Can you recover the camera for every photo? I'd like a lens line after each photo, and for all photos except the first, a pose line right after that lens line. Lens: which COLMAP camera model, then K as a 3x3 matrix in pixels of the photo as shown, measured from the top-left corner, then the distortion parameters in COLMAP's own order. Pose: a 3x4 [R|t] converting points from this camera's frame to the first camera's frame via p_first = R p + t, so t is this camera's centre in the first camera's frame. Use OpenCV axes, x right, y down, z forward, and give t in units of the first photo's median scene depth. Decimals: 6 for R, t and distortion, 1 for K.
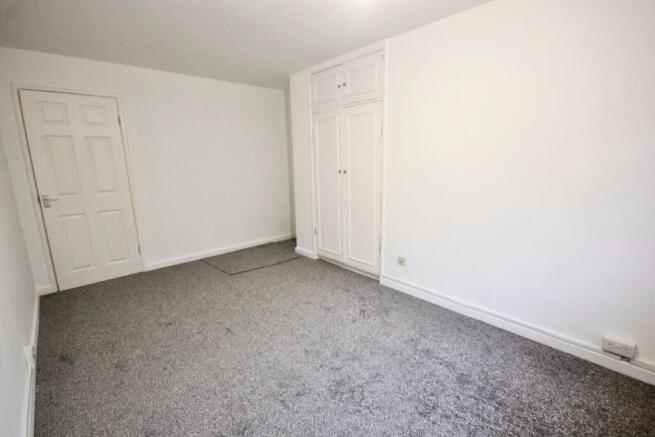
lens RADIAL K [[296.3, 0, 329.6], [0, 296.3, 218.7], [0, 0, 1]] dist [0.001261, 0.000043]
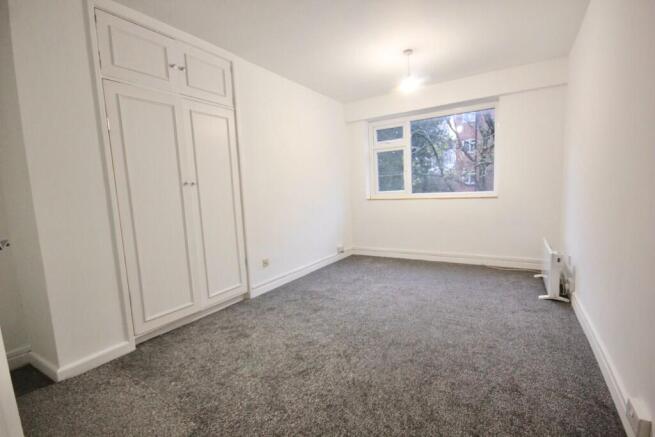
lens RADIAL K [[287.6, 0, 329.6], [0, 287.6, 221.5], [0, 0, 1]] dist [0.001377, 0.000124]
pose [[-0.241530, -0.090102, 0.966201, -0.828982], [0.237169, 0.960003, 0.148812, -0.107108], [-0.940964, 0.265095, -0.210500, 0.959344]]
